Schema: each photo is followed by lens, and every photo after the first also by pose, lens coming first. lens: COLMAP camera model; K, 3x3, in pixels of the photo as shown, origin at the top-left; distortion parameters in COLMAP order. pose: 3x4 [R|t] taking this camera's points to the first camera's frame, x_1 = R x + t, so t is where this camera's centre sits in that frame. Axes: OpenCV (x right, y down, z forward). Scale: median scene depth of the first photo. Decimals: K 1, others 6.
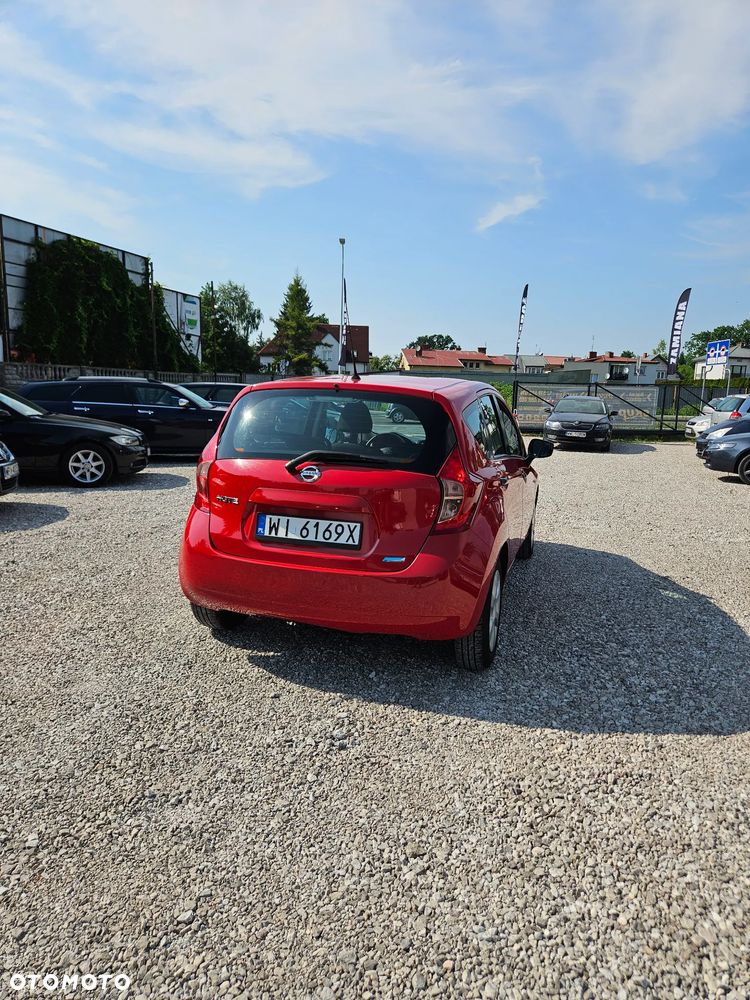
lens RADIAL K [[679.0, 0, 378.2], [0, 679.0, 502.0], [0, 0, 1]] dist [0.067726, -0.051623]
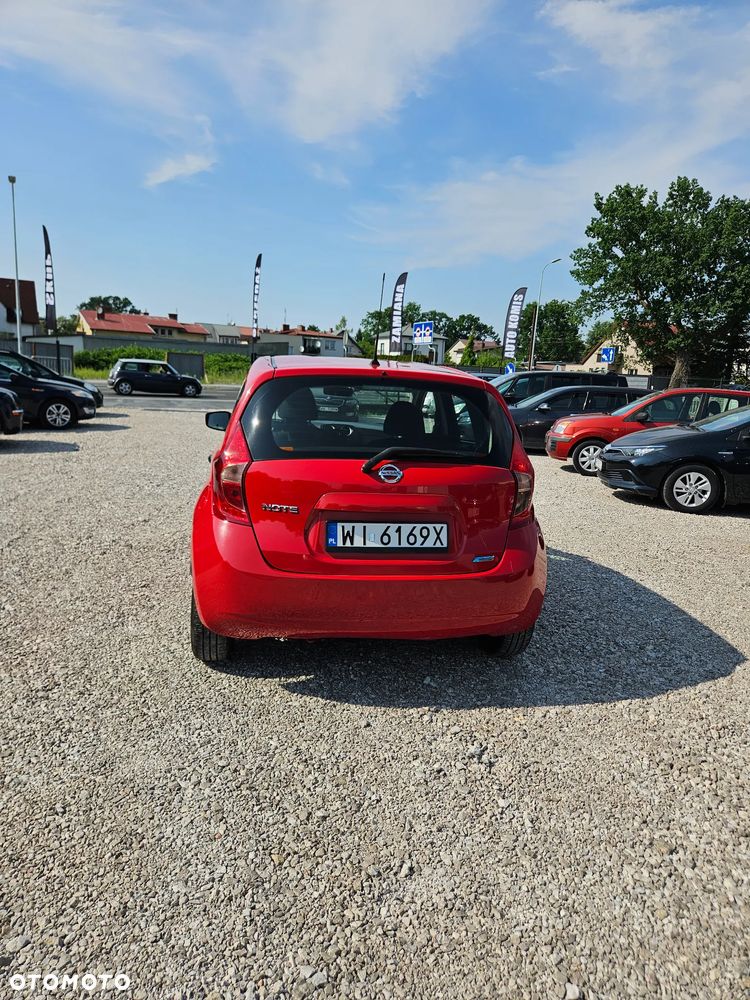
lens RADIAL K [[679.0, 0, 379.5], [0, 679.0, 505.1], [0, 0, 1]] dist [0.067726, -0.051623]
pose [[0.899501, -0.073502, 0.430691, -0.051027], [0.053149, 0.996835, 0.059119, -0.005445], [-0.433673, -0.030287, 0.900561, 0.020048]]
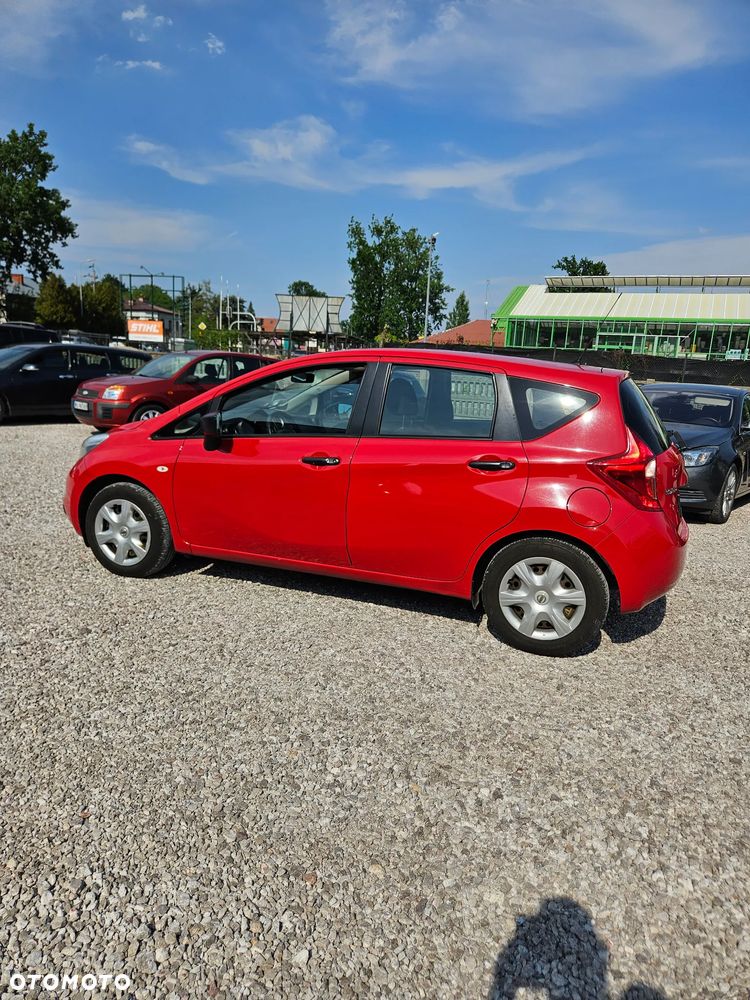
lens RADIAL K [[679.0, 0, 394.9], [0, 679.0, 497.8], [0, 0, 1]] dist [0.067726, -0.051623]
pose [[0.068524, -0.224640, 0.972029, -0.136367], [0.105939, 0.970449, 0.216807, -0.028448], [-0.992009, 0.088120, 0.090298, 0.142485]]
